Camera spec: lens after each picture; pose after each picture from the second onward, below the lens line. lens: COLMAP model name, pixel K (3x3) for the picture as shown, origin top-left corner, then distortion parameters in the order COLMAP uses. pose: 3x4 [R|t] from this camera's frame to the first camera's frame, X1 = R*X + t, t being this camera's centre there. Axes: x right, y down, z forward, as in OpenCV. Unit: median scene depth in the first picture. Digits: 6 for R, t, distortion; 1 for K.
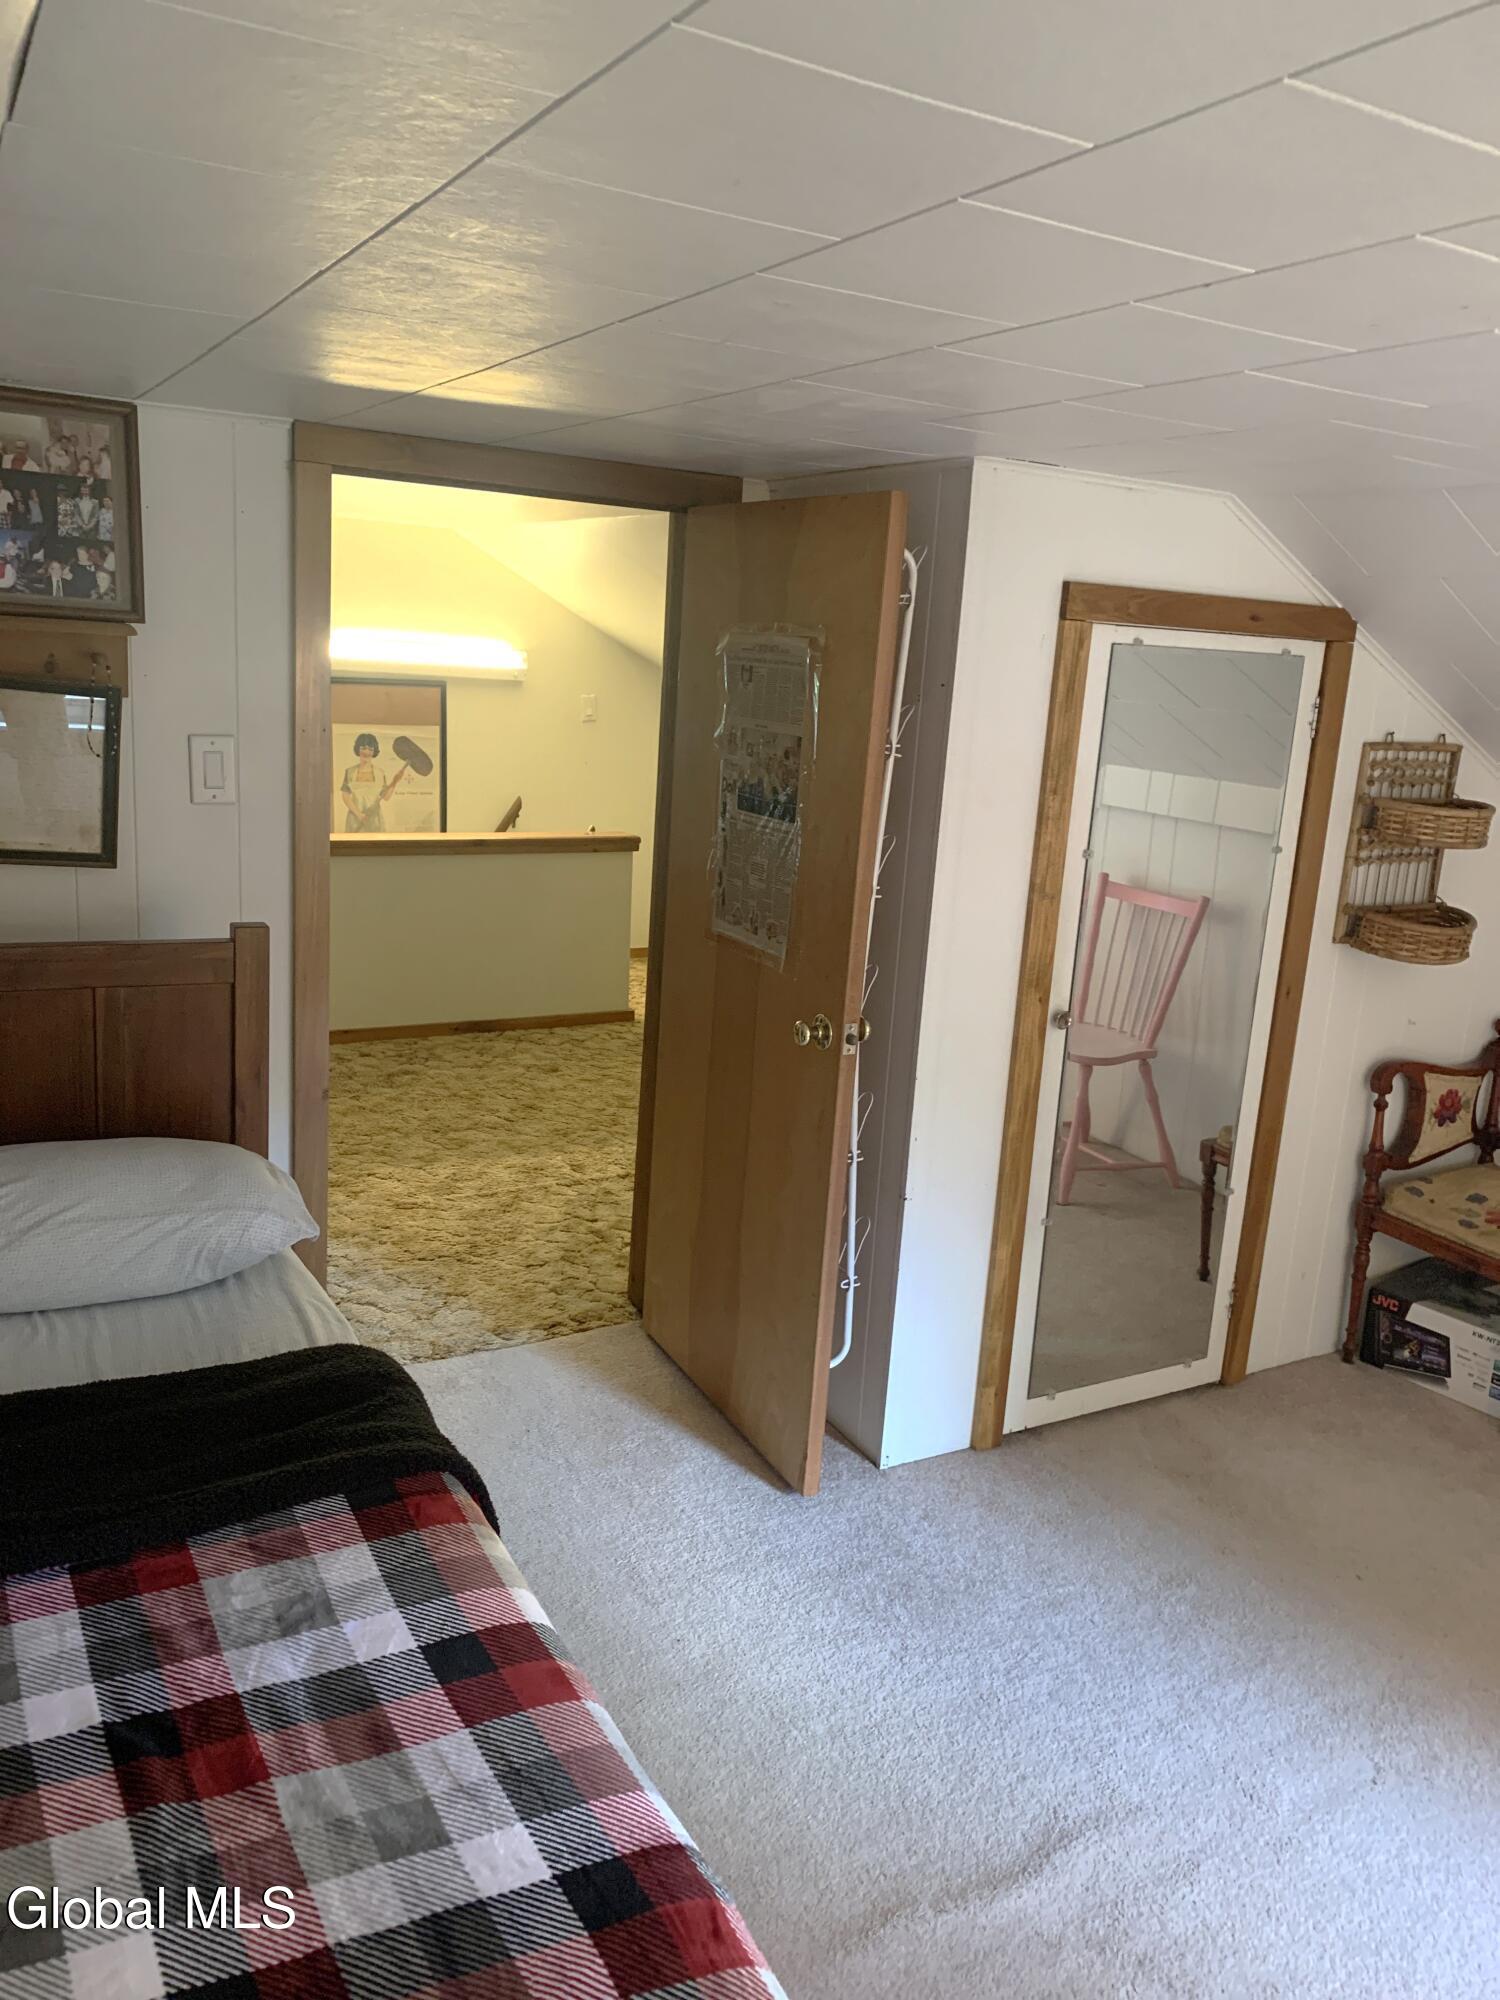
lens RADIAL K [[1523.8, 0, 757.6], [0, 1523.8, 1001.0], [0, 0, 1]] dist [0.005652, 0.010112]
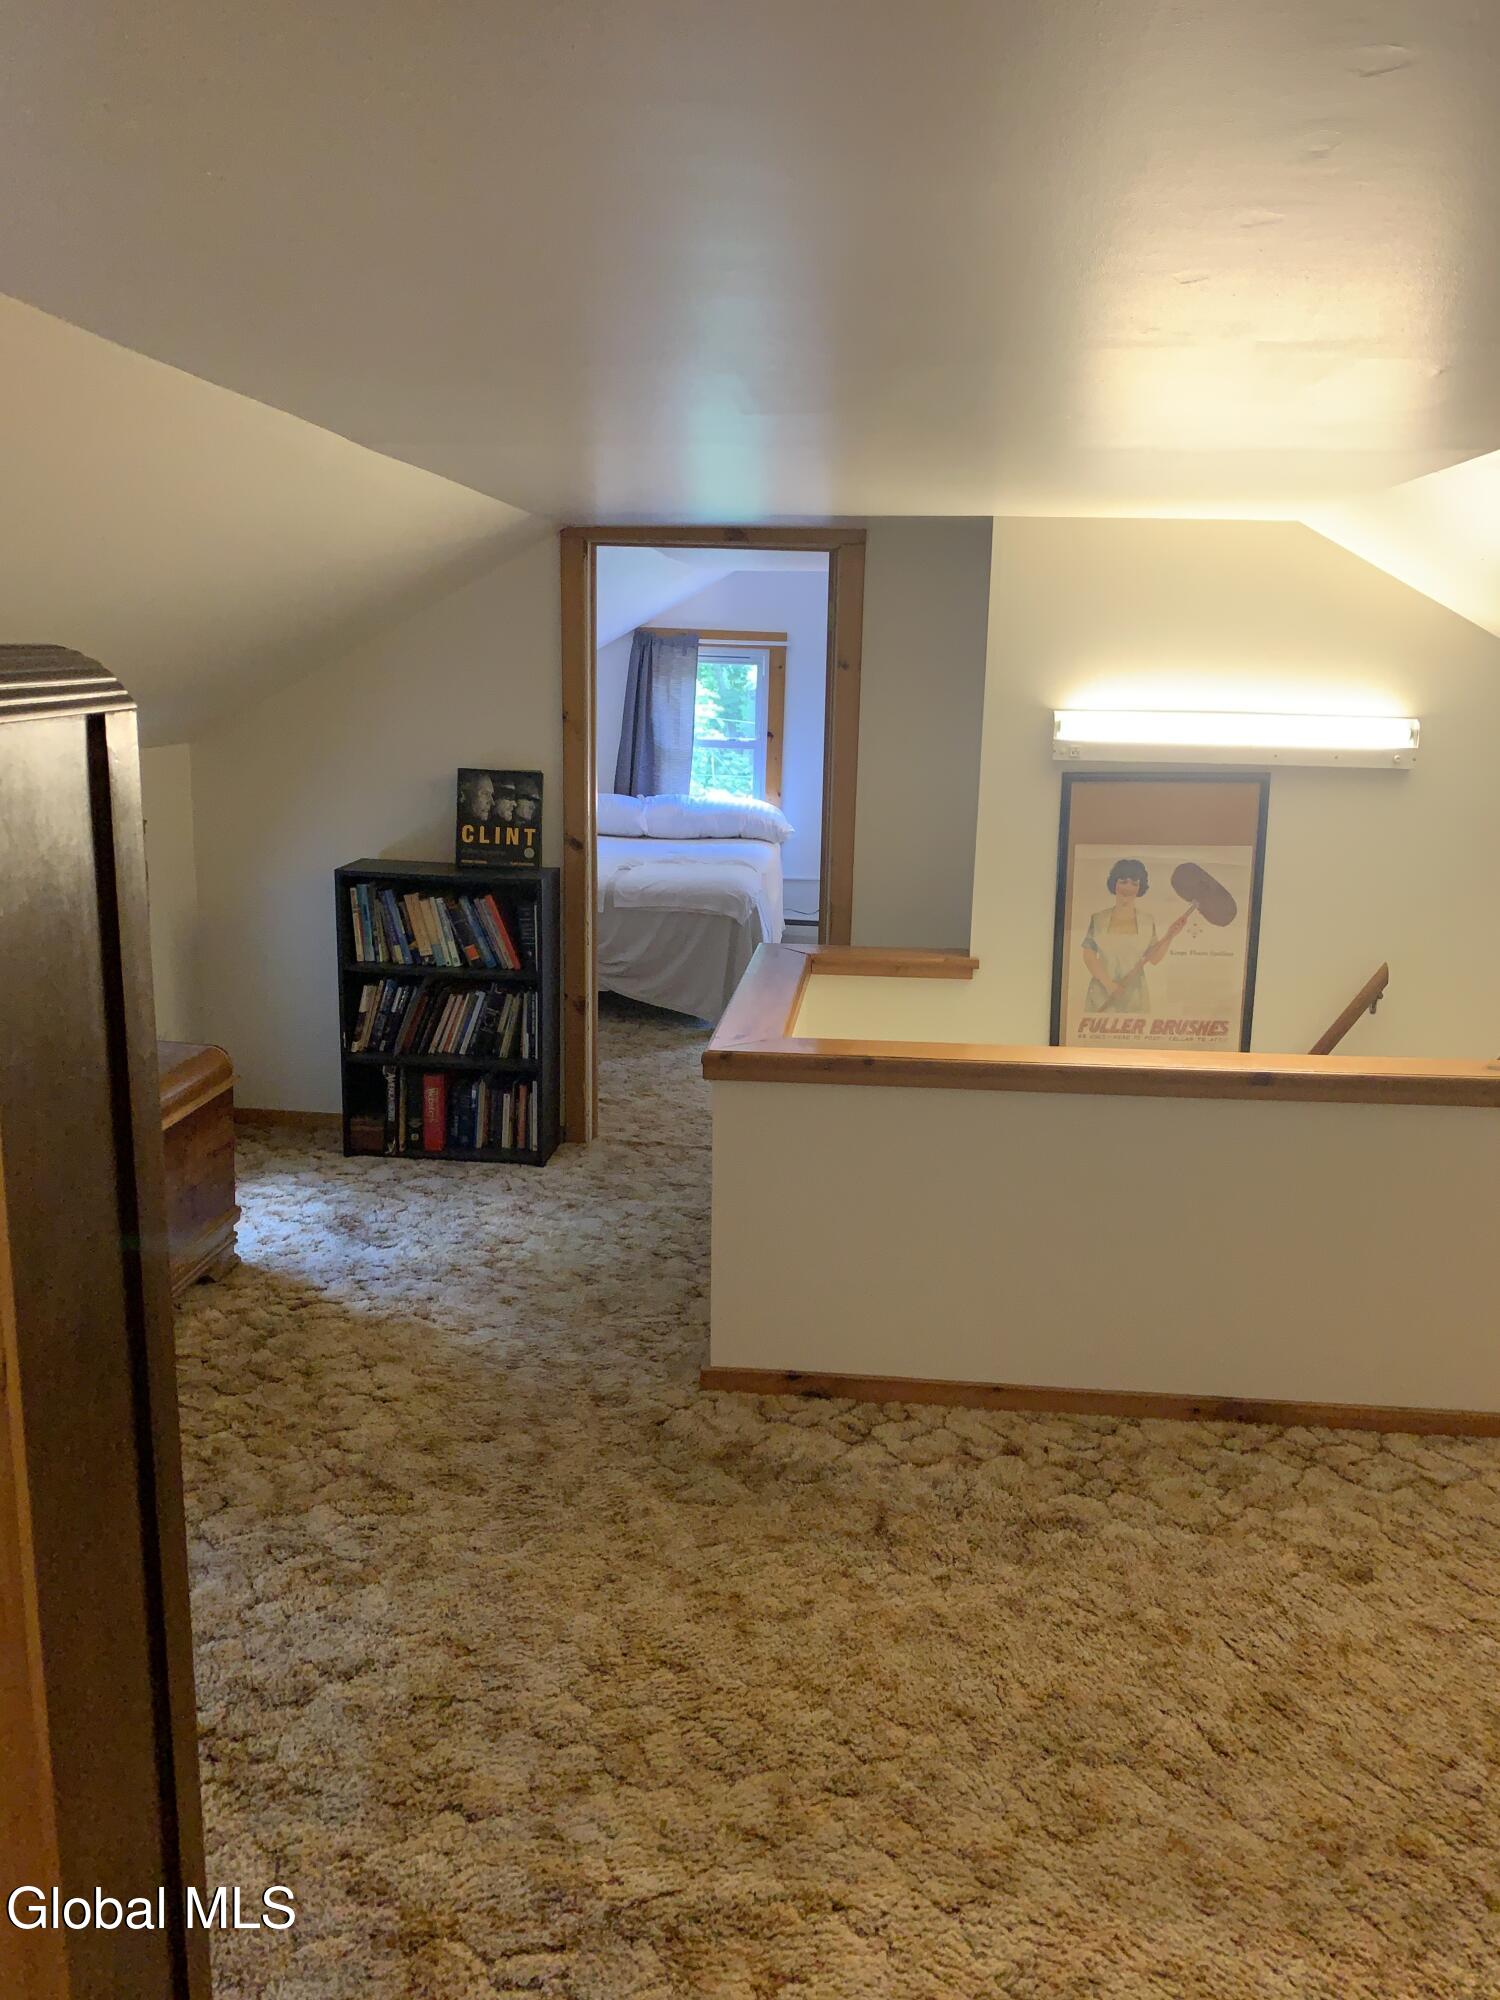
lens RADIAL K [[1523.8, 0, 743.6], [0, 1523.8, 1008.3], [0, 0, 1]] dist [0.005652, 0.010112]
pose [[0.821390, 0.075014, -0.565413, -0.032497], [-0.092168, 0.995742, -0.001788, -0.116006], [0.562871, 0.053582, 0.824806, 0.467613]]
